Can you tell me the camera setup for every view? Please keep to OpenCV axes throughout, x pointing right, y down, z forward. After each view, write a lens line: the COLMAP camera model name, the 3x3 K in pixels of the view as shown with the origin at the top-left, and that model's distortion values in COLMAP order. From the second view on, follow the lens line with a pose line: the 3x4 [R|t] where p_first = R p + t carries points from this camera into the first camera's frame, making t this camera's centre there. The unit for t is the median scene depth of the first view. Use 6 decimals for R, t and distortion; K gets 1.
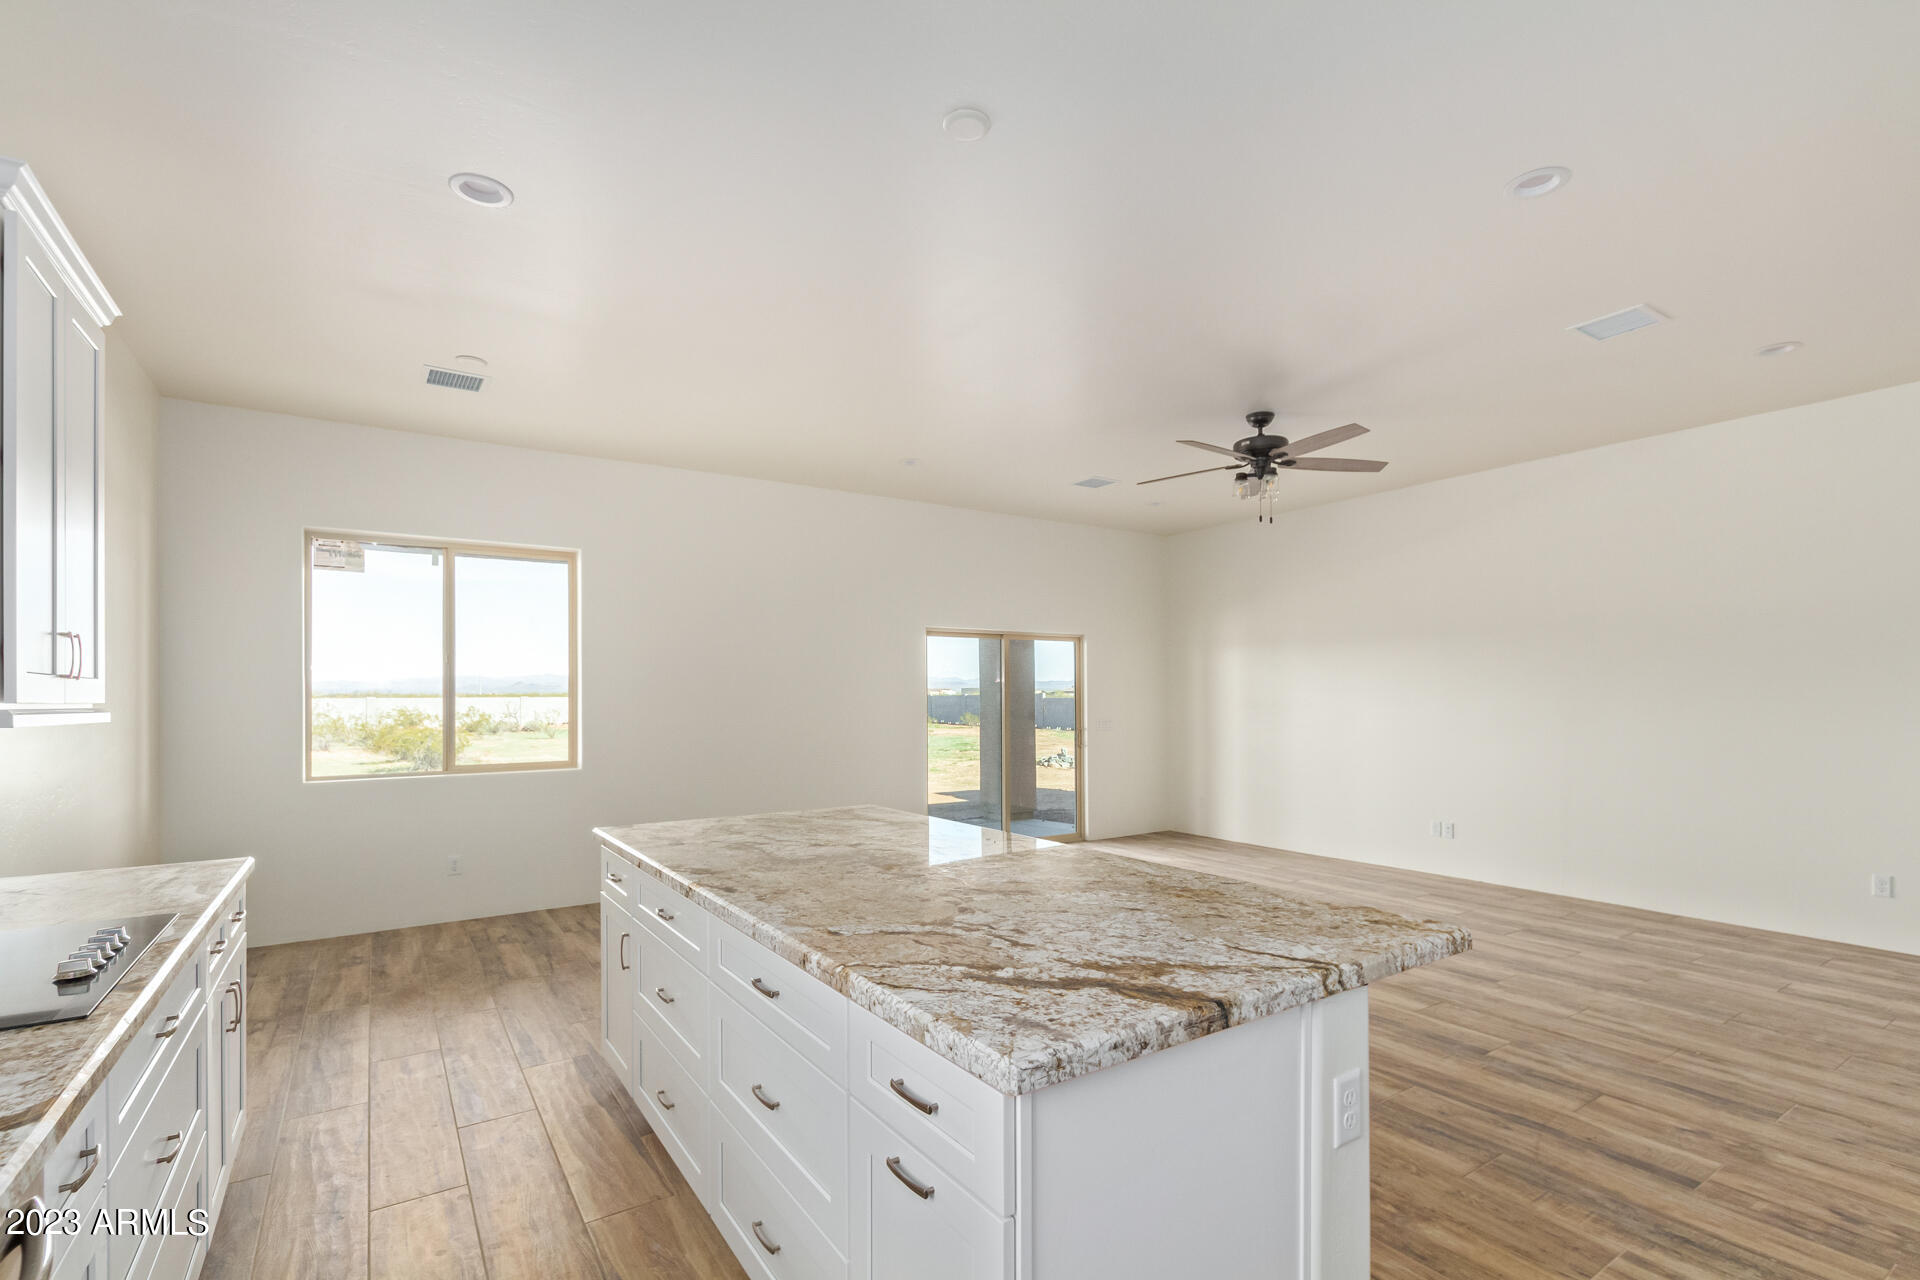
lens RADIAL K [[890.0, 0, 971.0], [0, 890.0, 695.0], [0, 0, 1]] dist [0.012136, -0.006123]
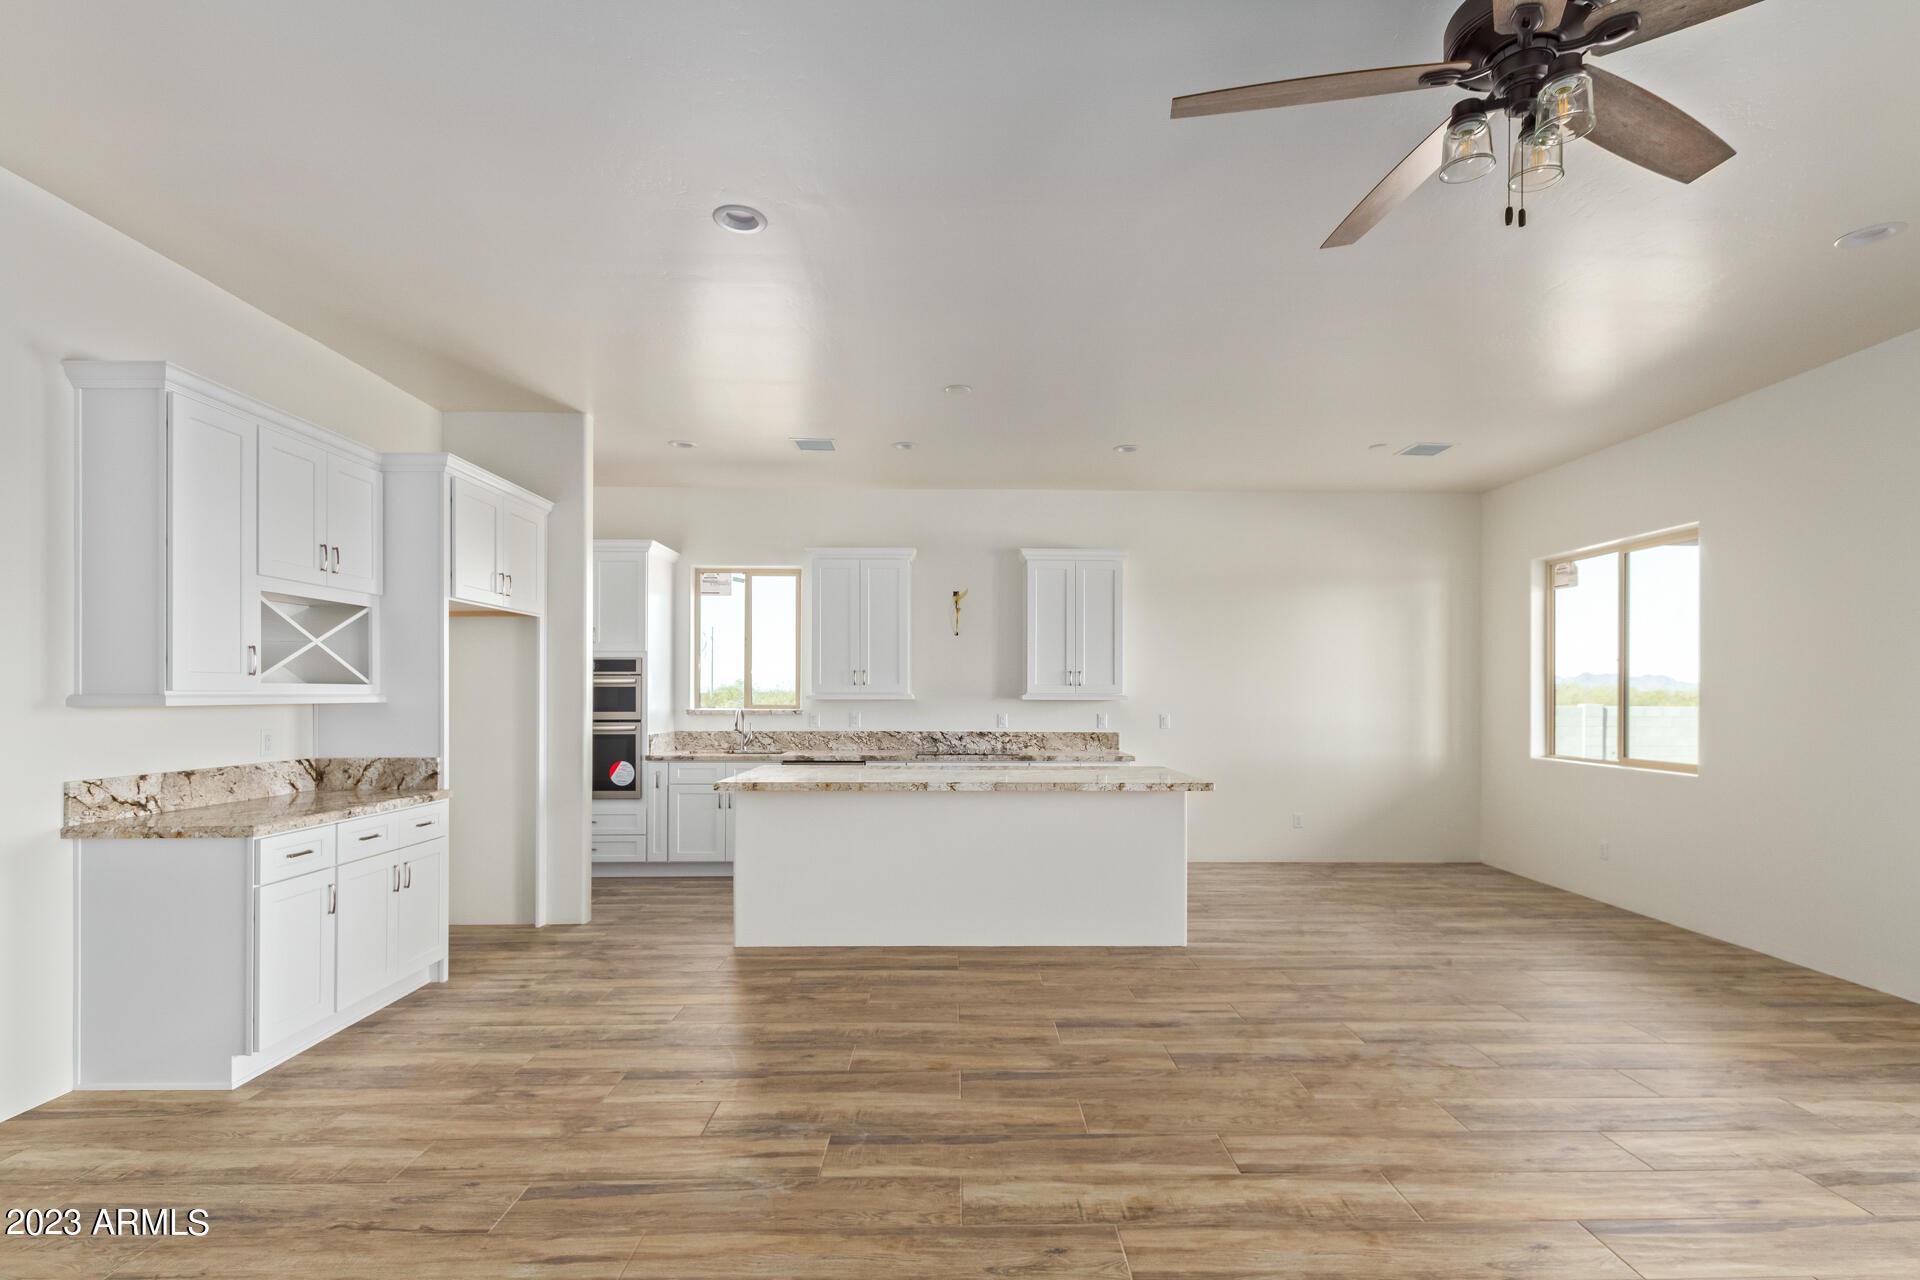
lens RADIAL K [[890.0, 0, 975.0], [0, 890.0, 690.8], [0, 0, 1]] dist [0.012136, -0.006123]
pose [[-0.543931, 0.000807, -0.839130, 0.824000], [0.000779, 1.000000, 0.000457, 0.000831], [0.839130, -0.000405, -0.543931, 1.082204]]
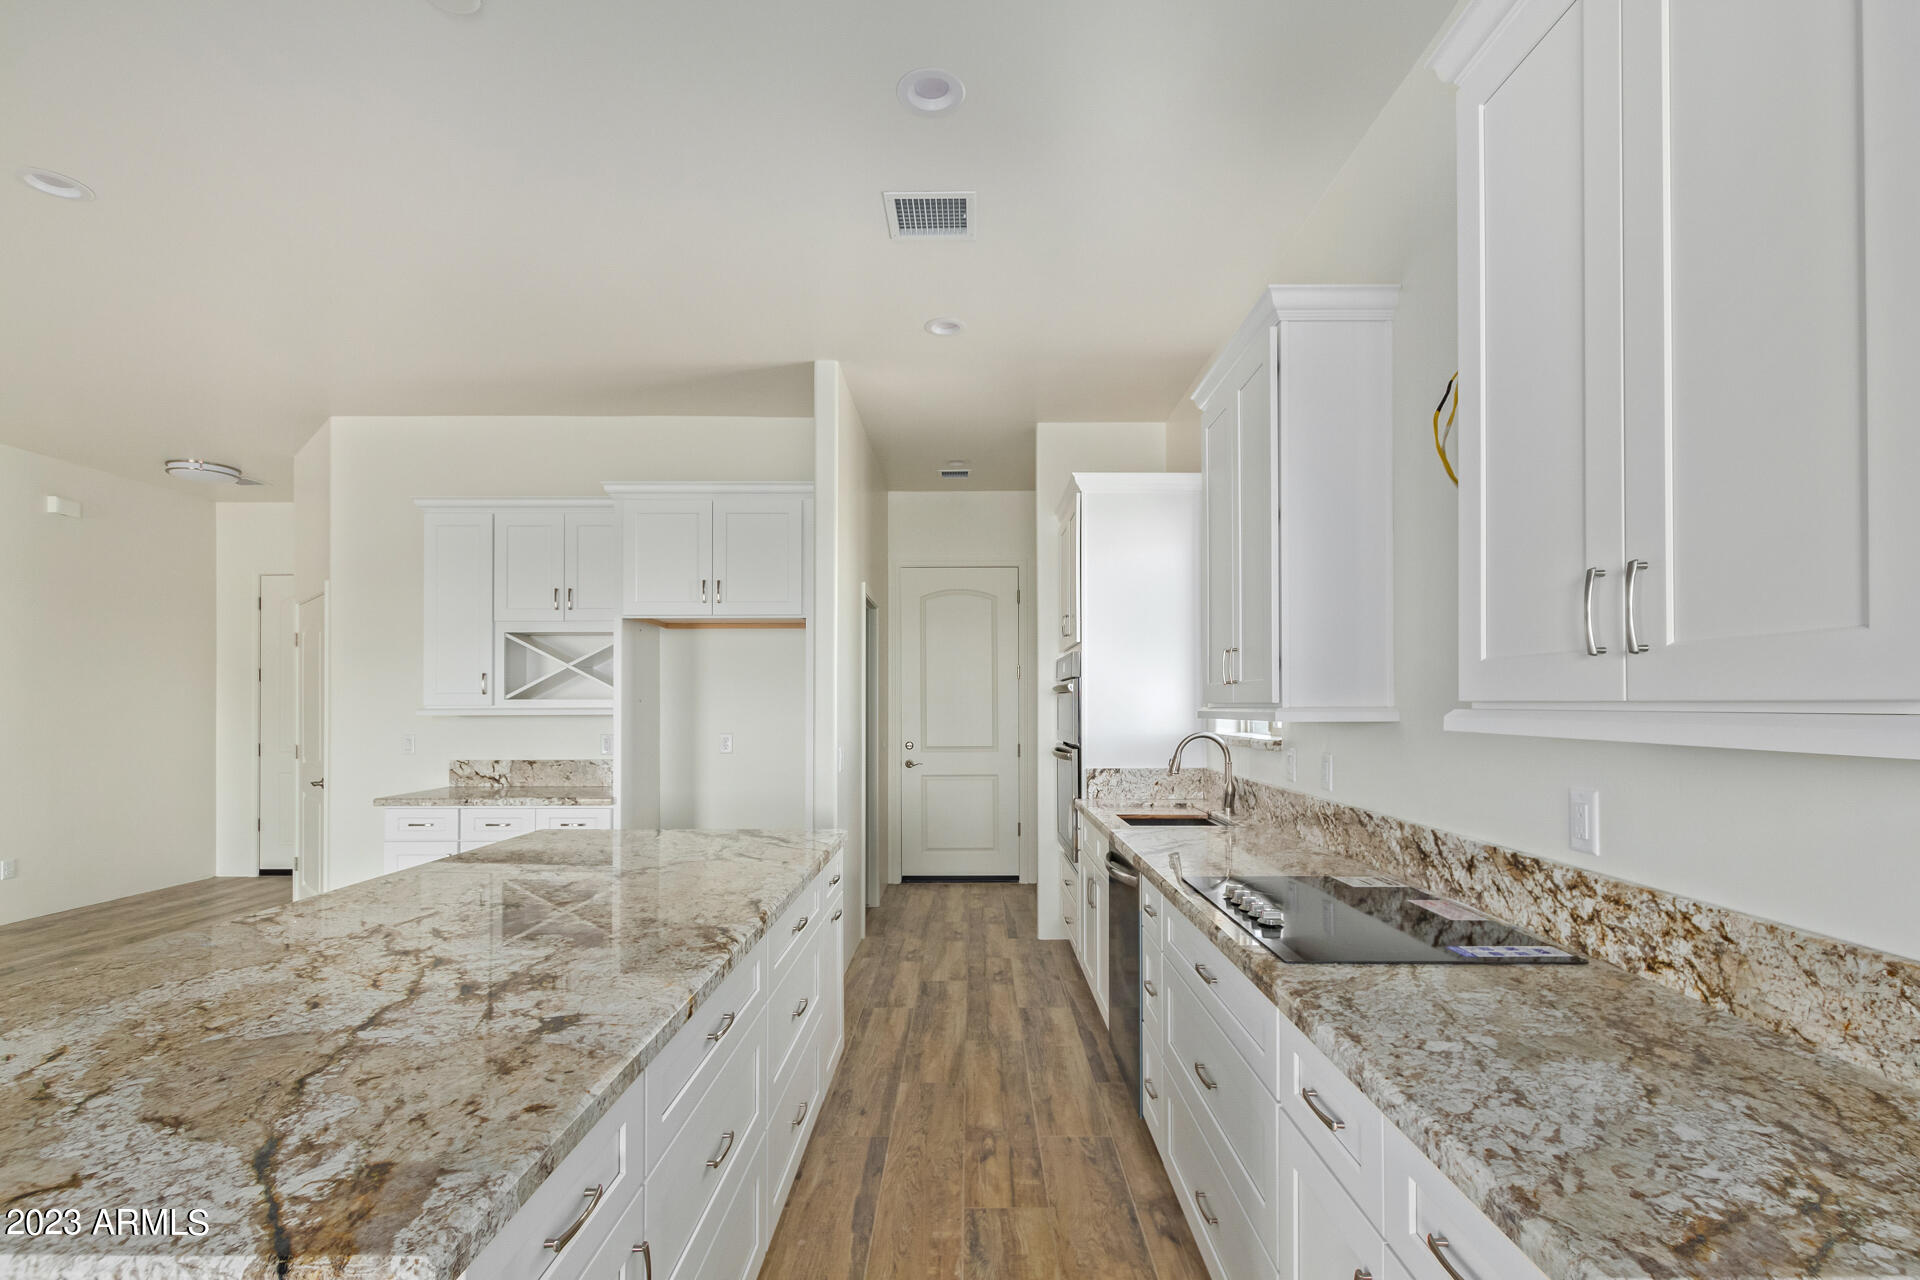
lens RADIAL K [[890.0, 0, 957.5], [0, 890.0, 694.1], [0, 0, 1]] dist [0.012136, -0.006123]
pose [[-0.824067, 0.013217, 0.566338, -0.433725], [0.005903, 0.999874, -0.014745, 0.006196], [-0.566461, -0.008808, -0.824041, 0.735833]]
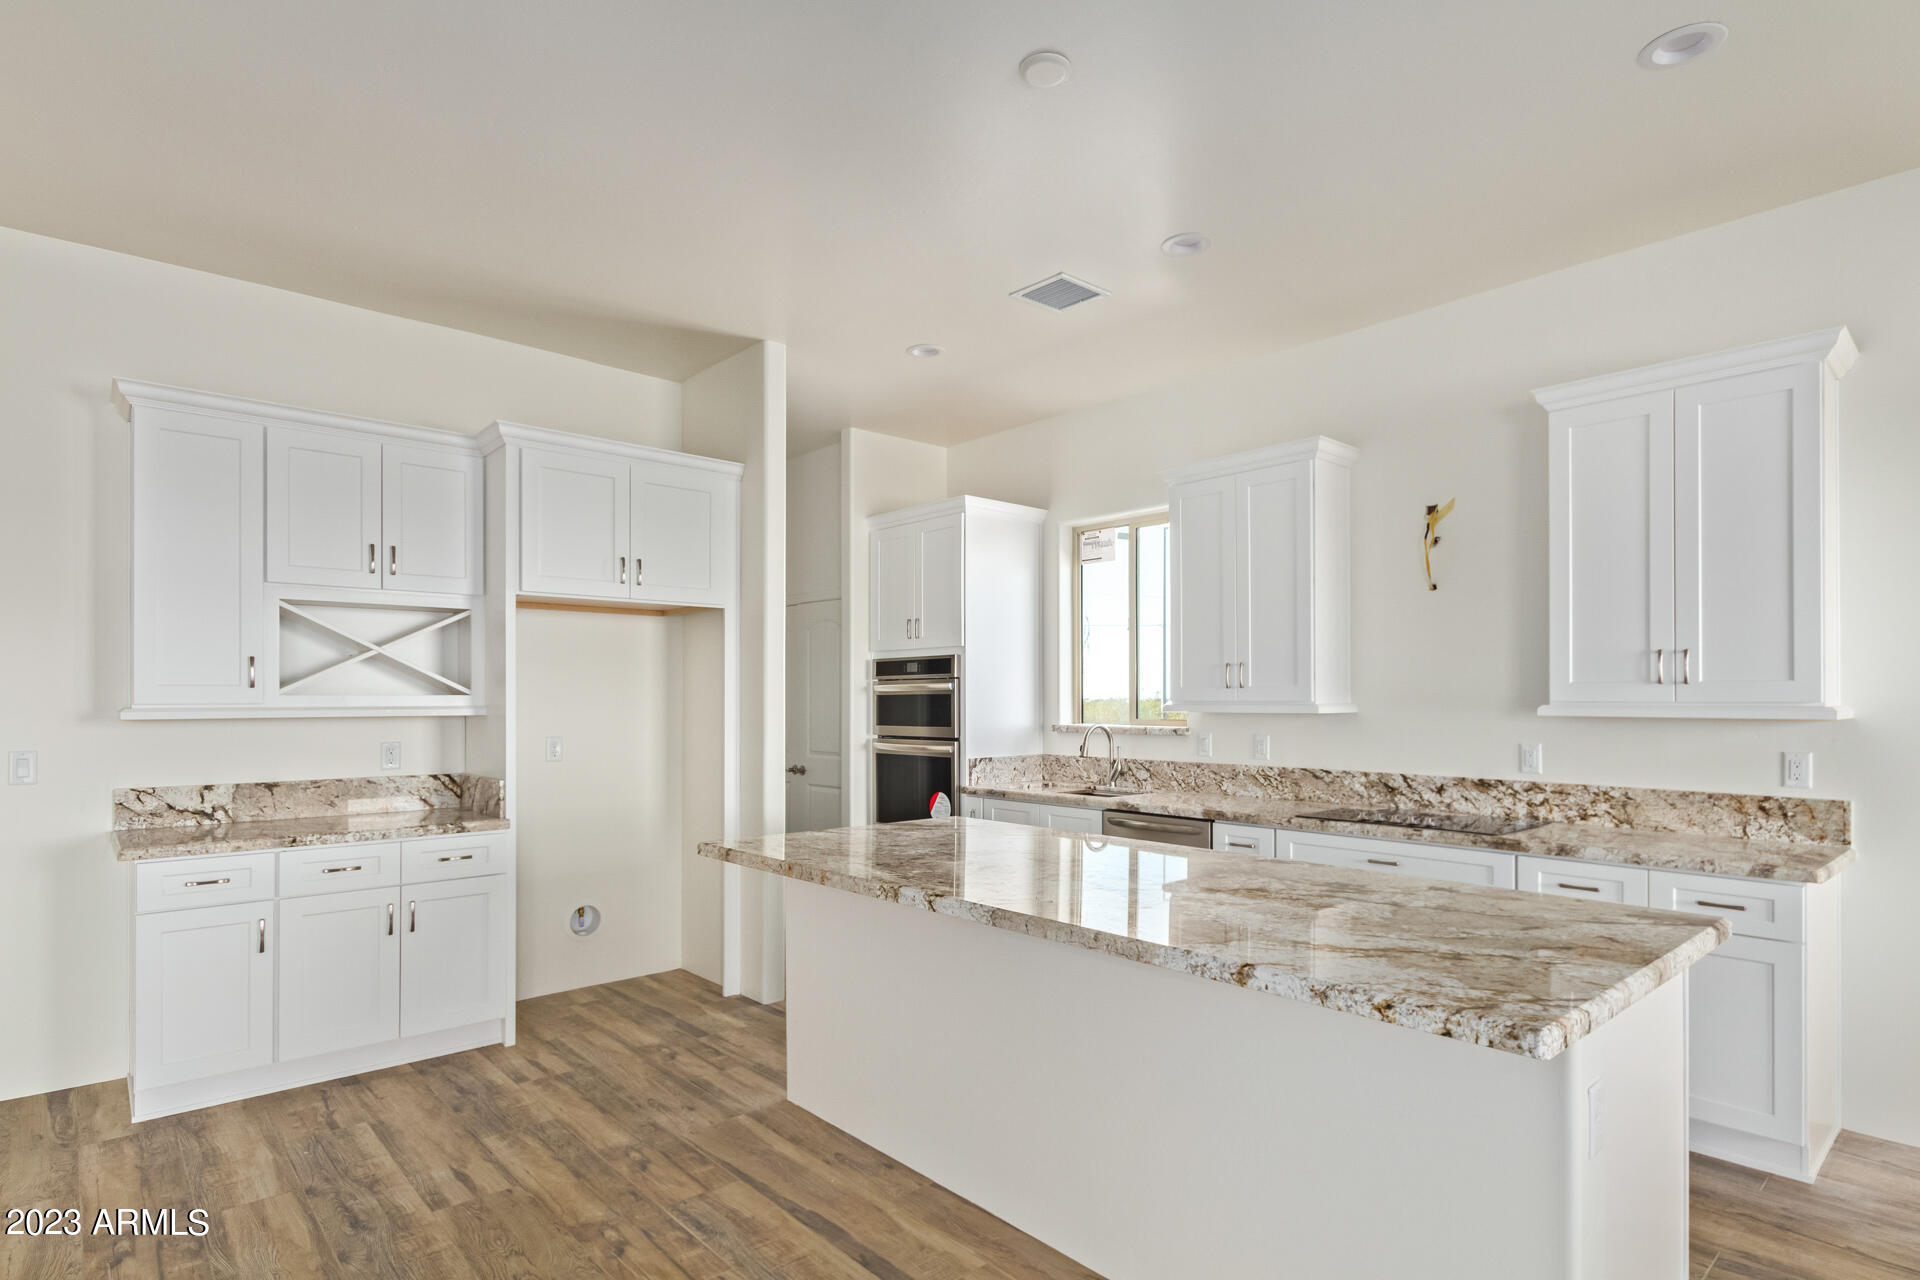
lens RADIAL K [[1007.5, 0, 974.1], [0, 1007.5, 693.4], [0, 0, 1]] dist [0.013914, -0.004302]
pose [[-0.990090, 0.005619, -0.140320, 0.114353], [0.006486, 0.999963, -0.005719, 0.001075], [0.140283, -0.006572, -0.990090, 1.054172]]
